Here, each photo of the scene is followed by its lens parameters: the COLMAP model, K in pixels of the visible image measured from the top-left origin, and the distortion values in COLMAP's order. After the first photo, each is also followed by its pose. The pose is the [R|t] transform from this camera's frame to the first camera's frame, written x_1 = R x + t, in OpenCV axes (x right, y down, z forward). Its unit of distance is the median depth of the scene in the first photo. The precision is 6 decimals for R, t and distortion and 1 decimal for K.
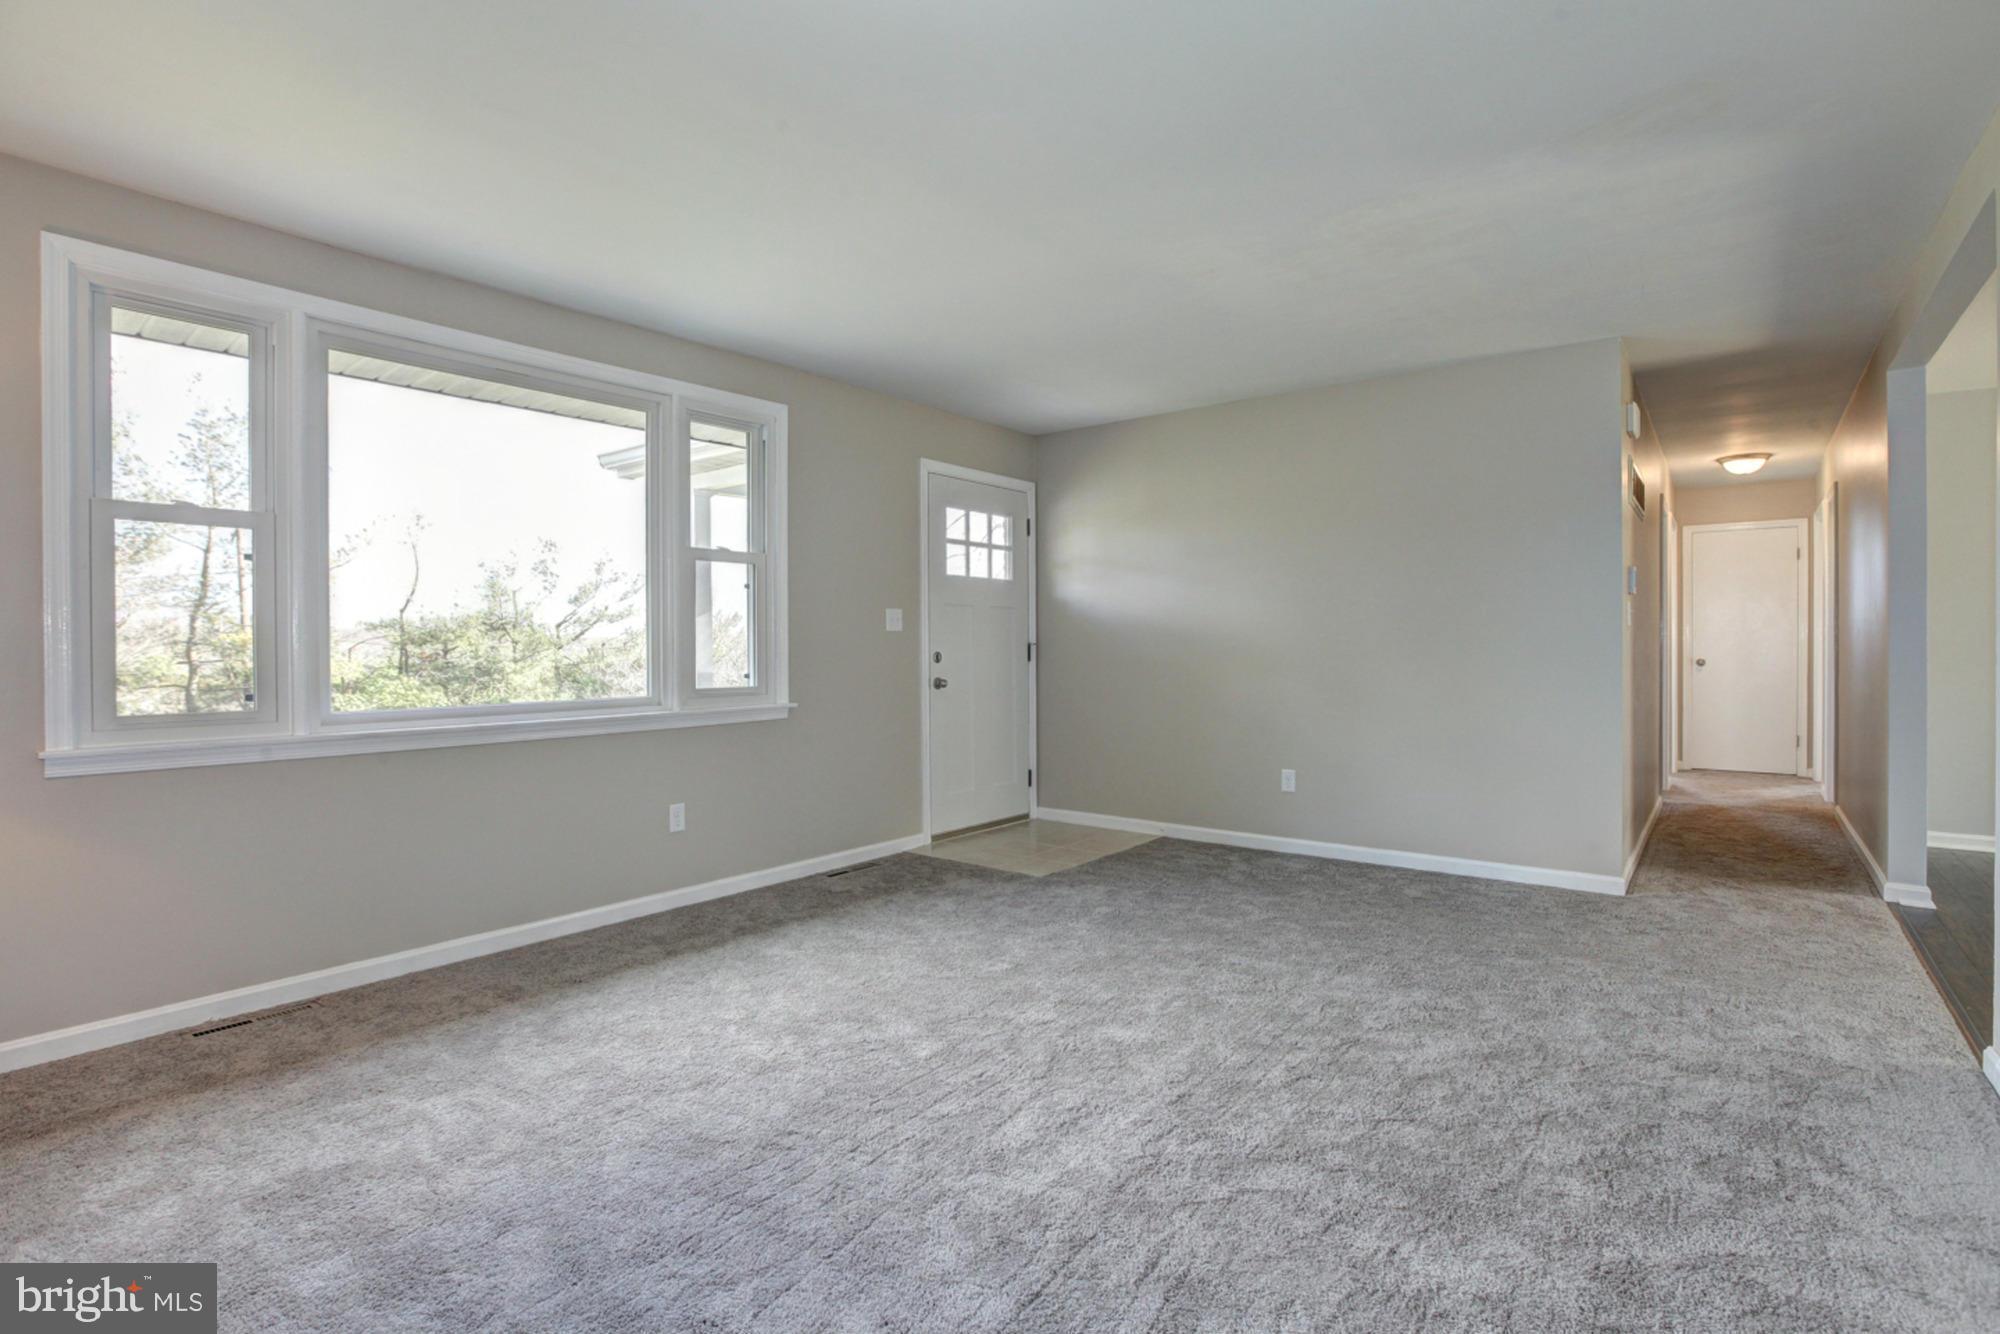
lens RADIAL K [[933.6, 0, 1002.4], [0, 933.6, 645.6], [0, 0, 1]] dist [-0.051847, 0.019515]
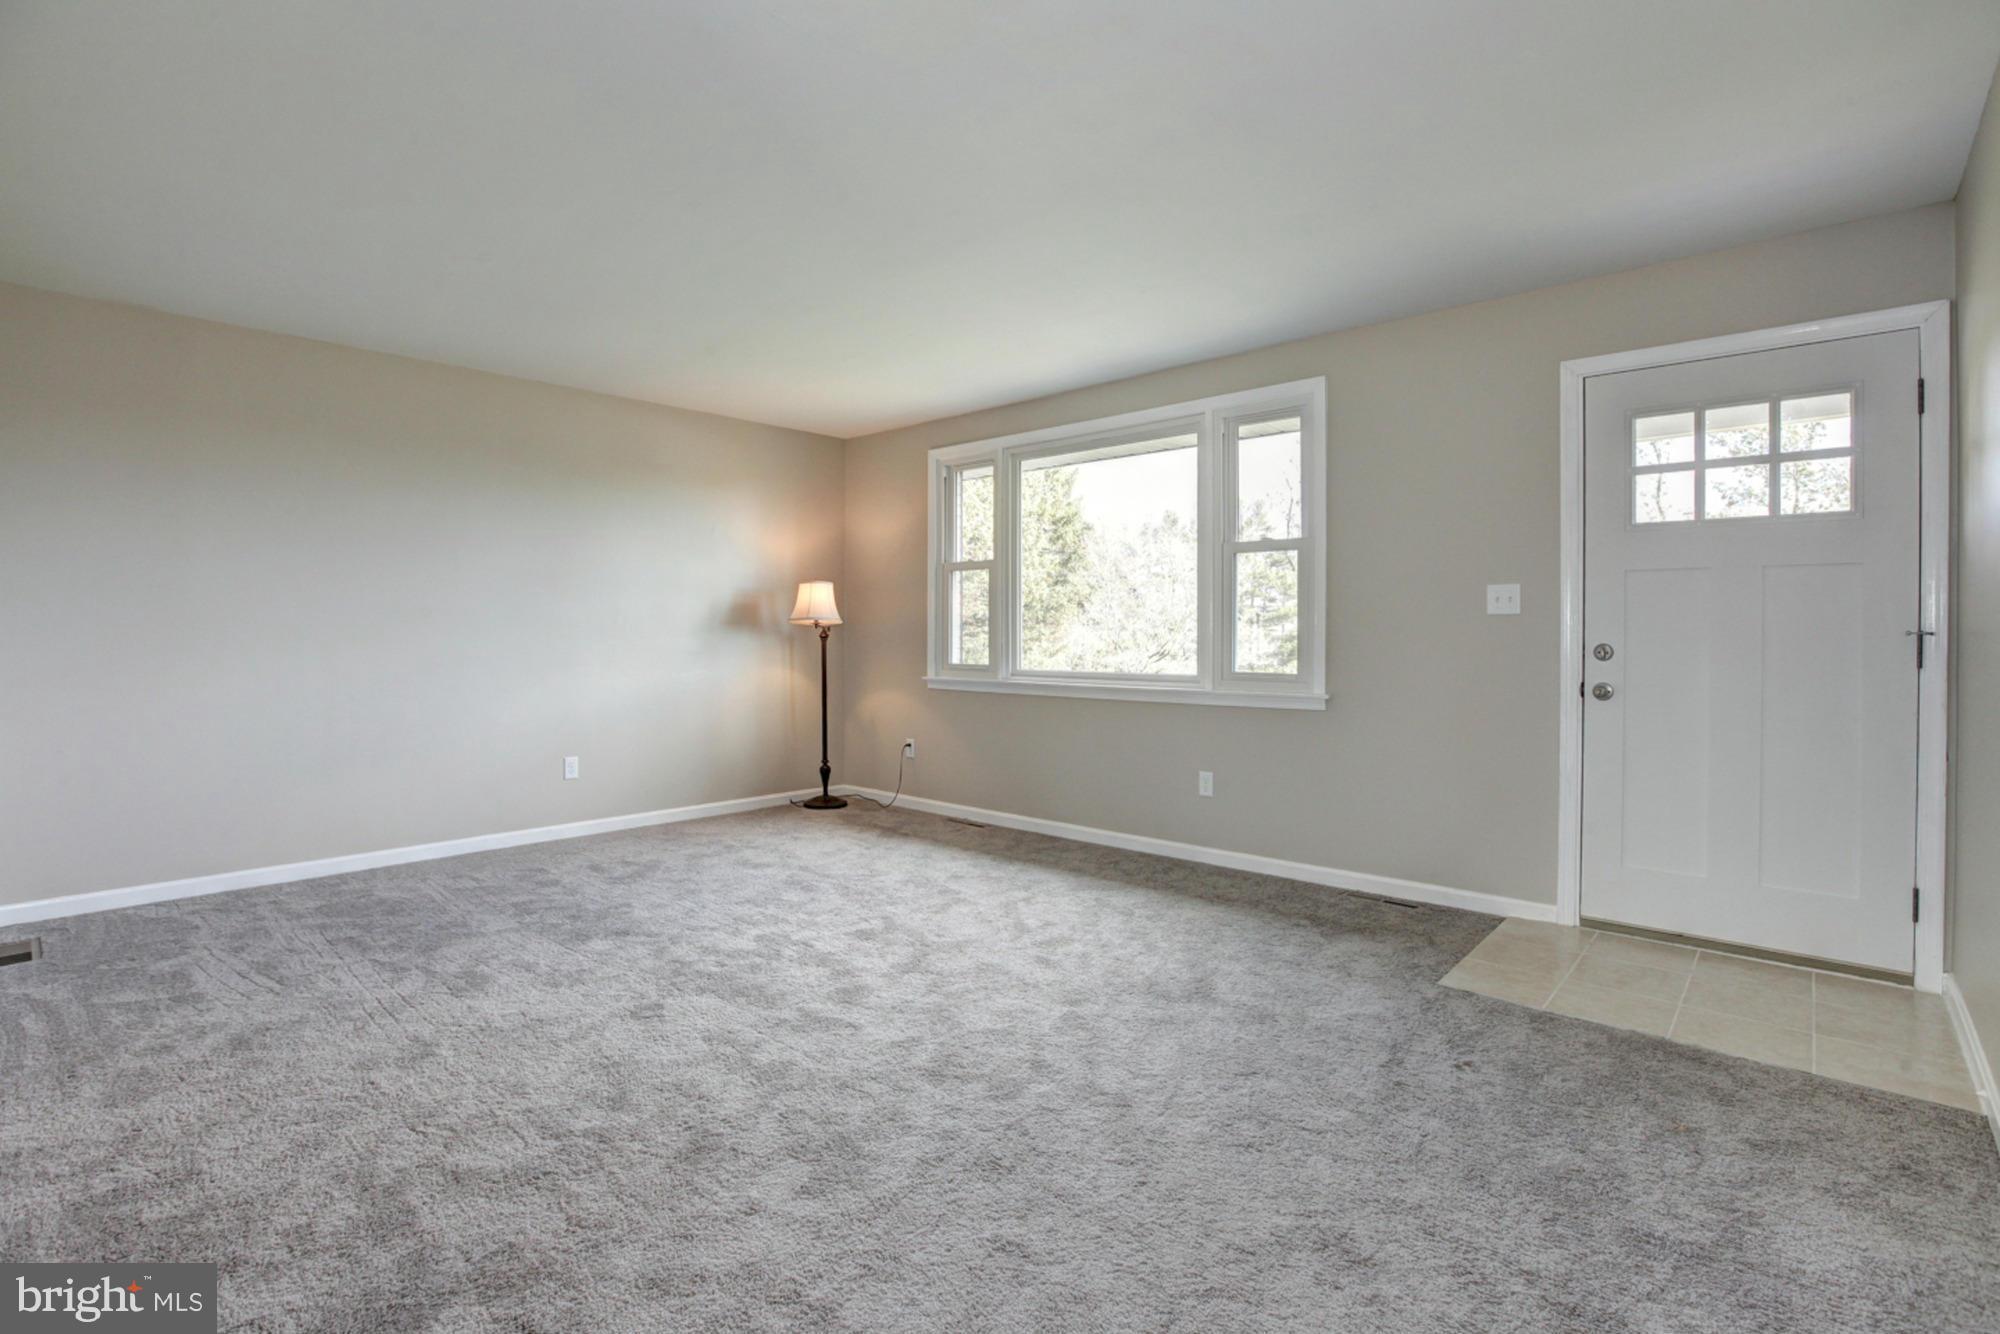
lens RADIAL K [[933.6, 0, 1002.4], [0, 933.6, 645.6], [0, 0, 1]] dist [-0.051847, 0.019515]
pose [[-0.054095, 0.008996, -0.998495, 0.623296], [-0.010716, 0.999897, 0.009589, 0.006353], [0.998478, 0.011219, -0.053993, 0.633916]]
